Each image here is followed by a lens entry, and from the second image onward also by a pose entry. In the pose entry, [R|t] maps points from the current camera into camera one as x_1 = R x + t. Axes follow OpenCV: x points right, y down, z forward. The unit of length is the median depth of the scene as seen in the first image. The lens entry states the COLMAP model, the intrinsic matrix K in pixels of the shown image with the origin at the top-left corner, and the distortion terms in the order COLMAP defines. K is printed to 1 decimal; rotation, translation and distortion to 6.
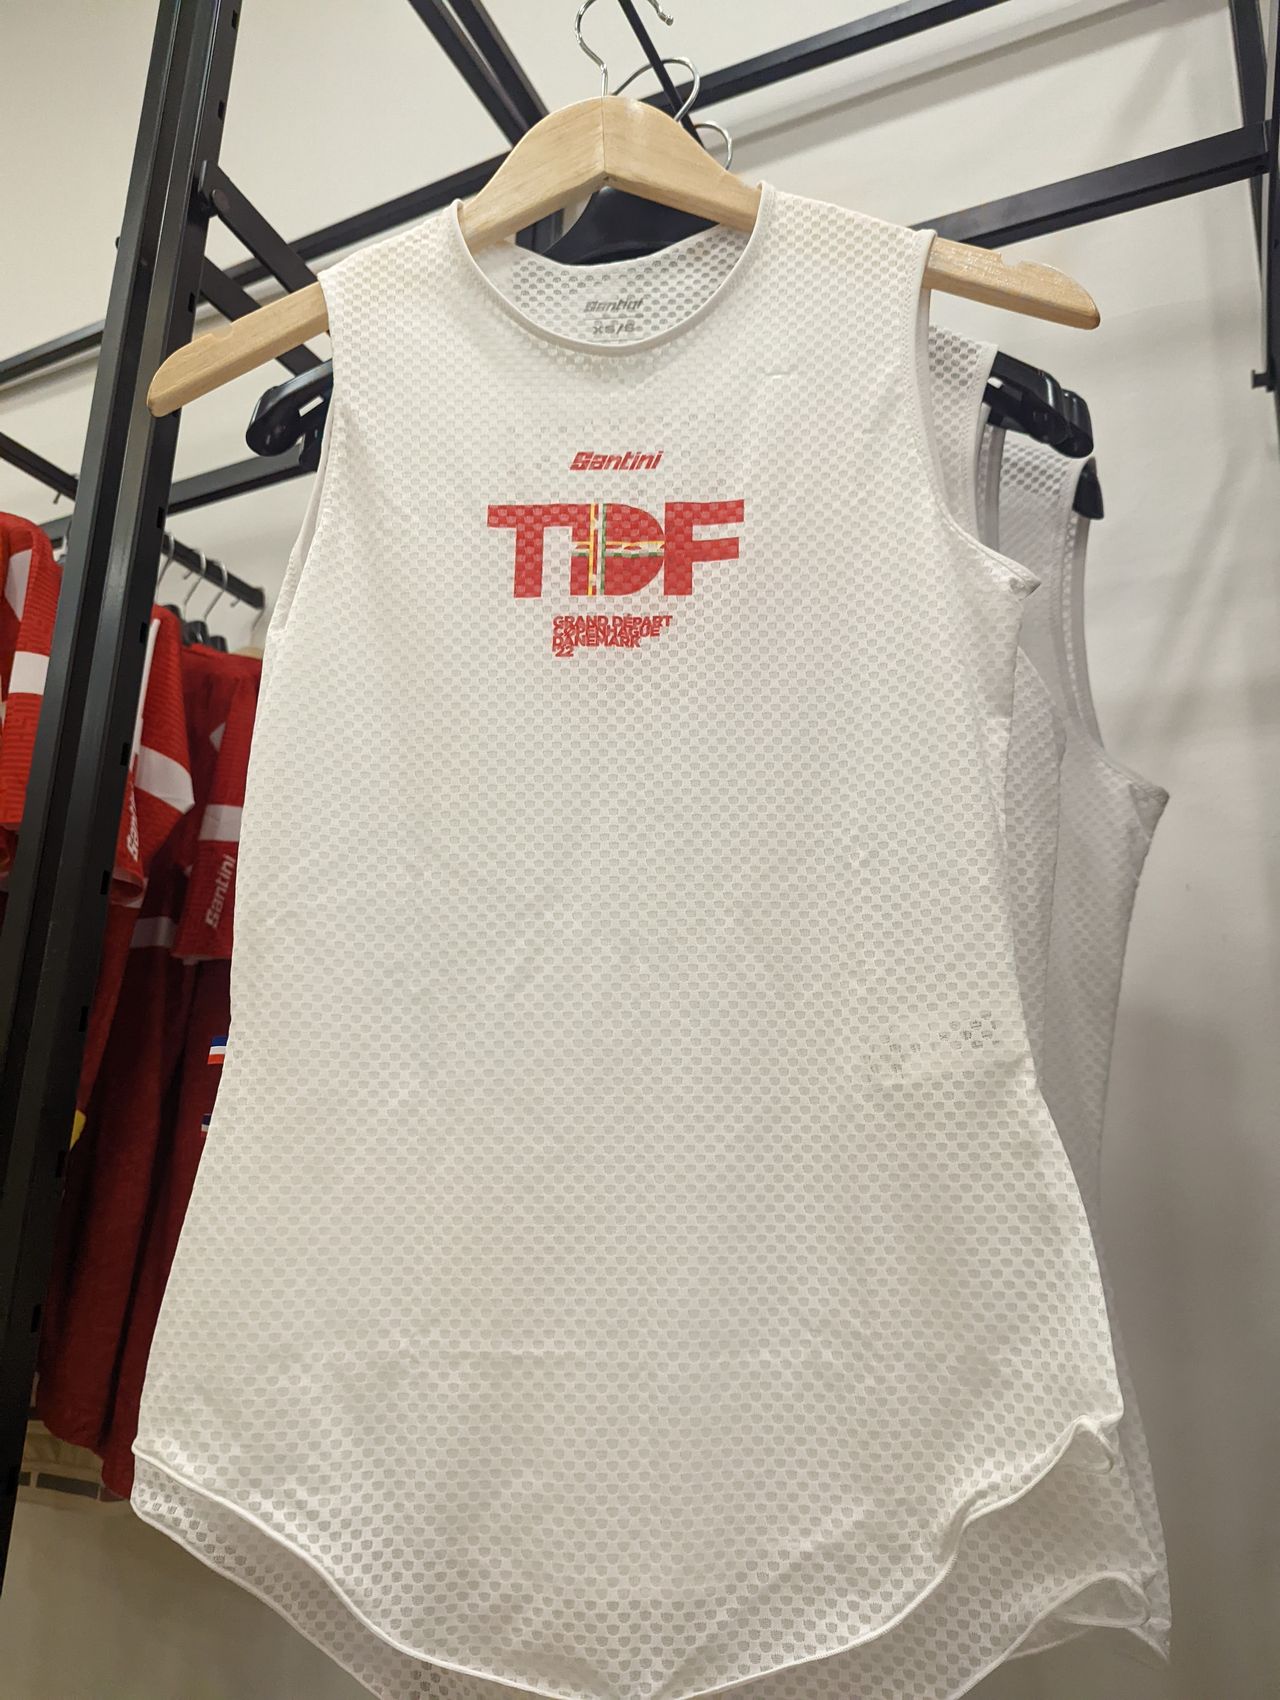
lens RADIAL K [[1193.2, 0, 638.9], [0, 1193.2, 850.6], [0, 0, 1]] dist [0.001249, 0.000057]
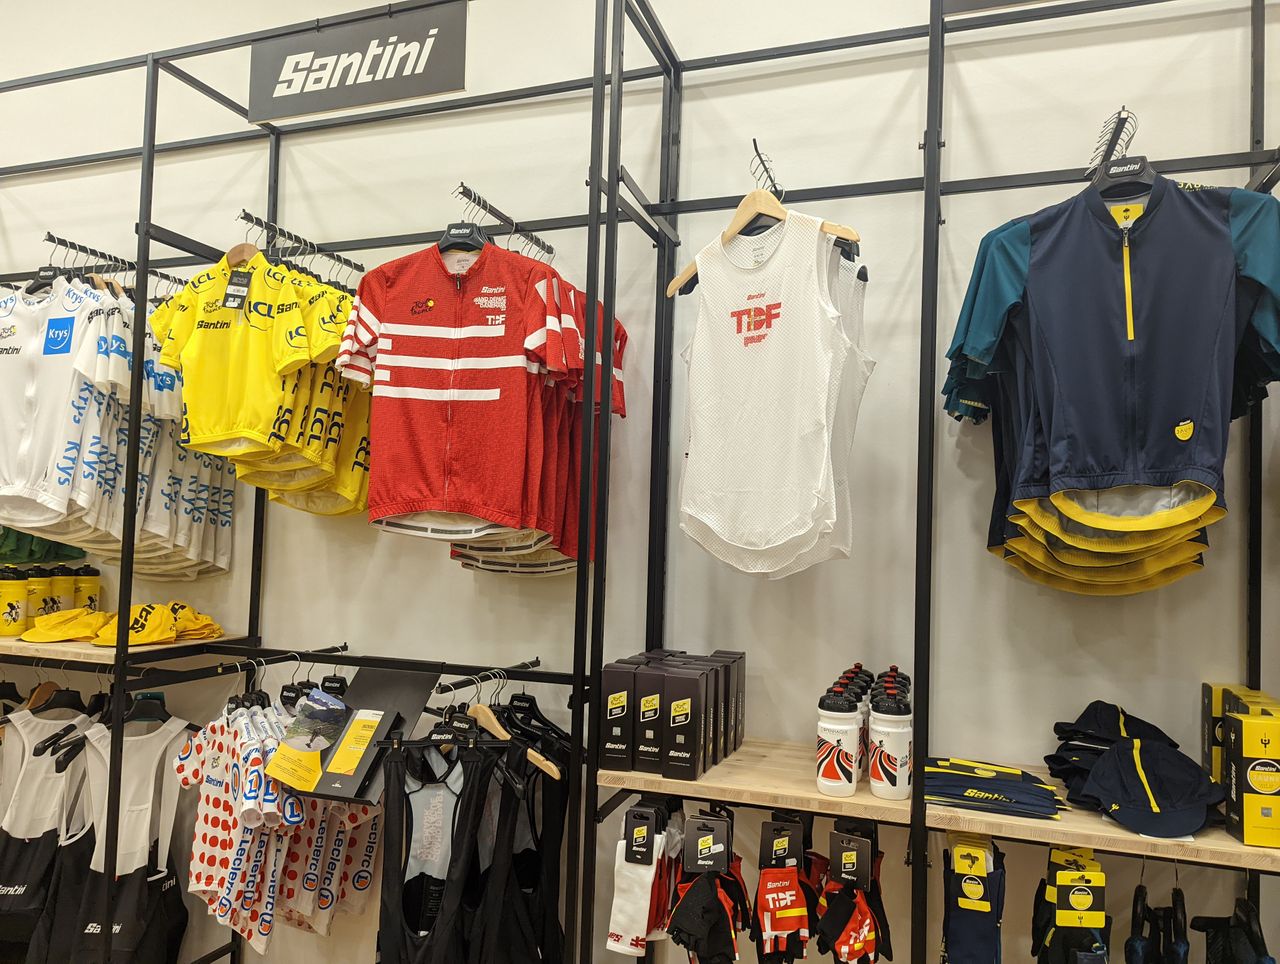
lens RADIAL K [[898.4, 0, 640.1], [0, 898.4, 482.6], [0, 0, 1]] dist [0.001249, 0.000057]
pose [[0.995544, -0.000431, 0.094301, -0.742585], [-0.020754, 0.974471, 0.223554, -0.388786], [-0.091989, -0.224515, 0.970119, -2.260594]]
